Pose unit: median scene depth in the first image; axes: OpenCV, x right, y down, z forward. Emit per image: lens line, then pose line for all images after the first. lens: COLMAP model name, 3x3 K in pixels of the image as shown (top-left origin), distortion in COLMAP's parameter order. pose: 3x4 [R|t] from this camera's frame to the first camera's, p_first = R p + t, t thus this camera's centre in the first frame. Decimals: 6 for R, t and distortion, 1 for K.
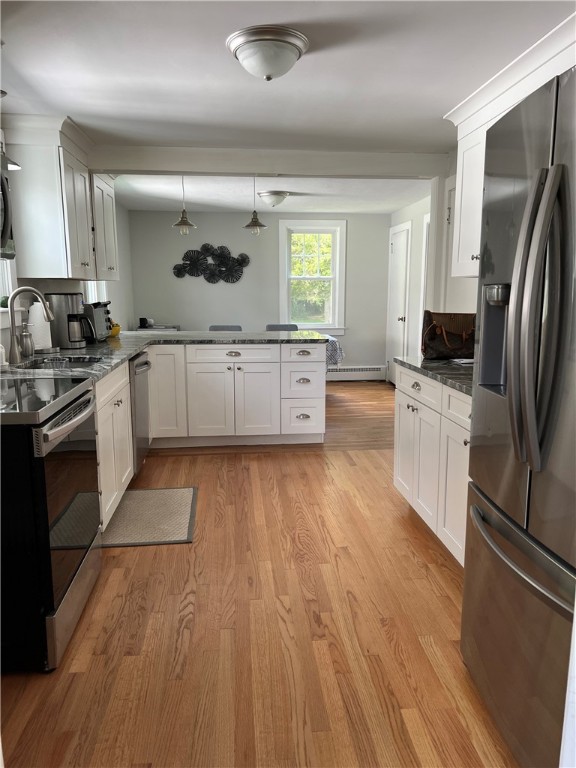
lens RADIAL K [[562.3, 0, 288.0], [0, 562.3, 384.0], [0, 0, 1]] dist [0.077535, -0.123157]
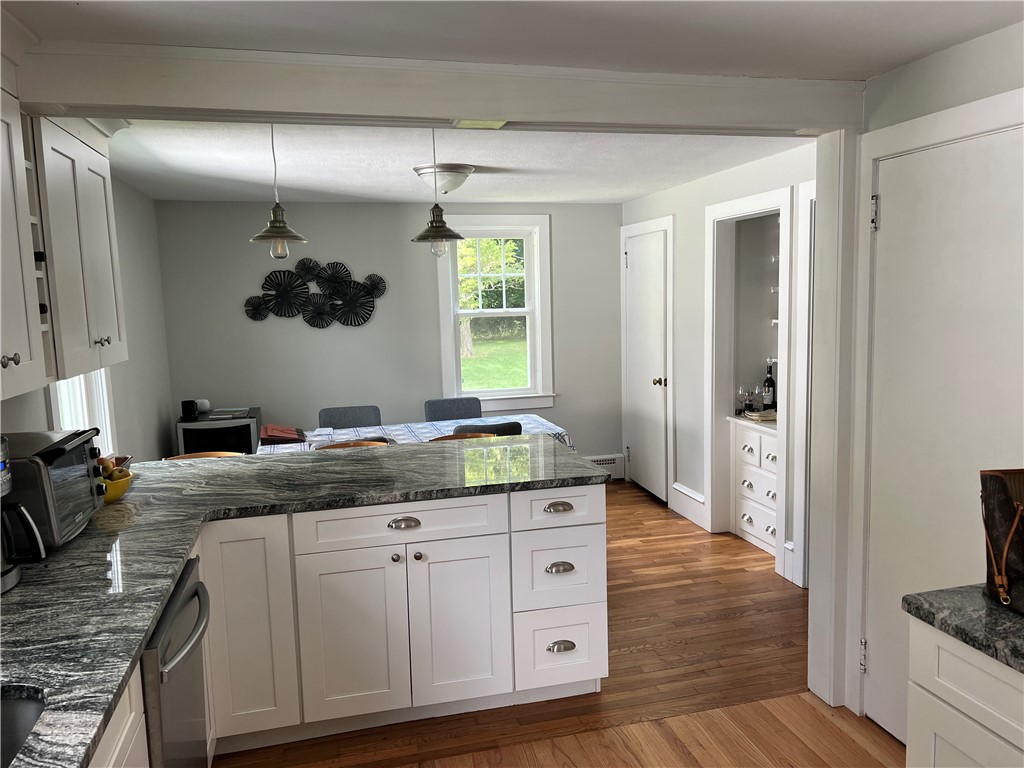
lens RADIAL K [[749.8, 0, 515.9], [0, 749.8, 377.1], [0, 0, 1]] dist [0.077535, -0.123157]
pose [[0.987446, -0.043420, 0.151871, -0.075664], [0.052520, 0.997024, -0.056433, -0.103001], [-0.148969, 0.063701, 0.986788, 0.318524]]
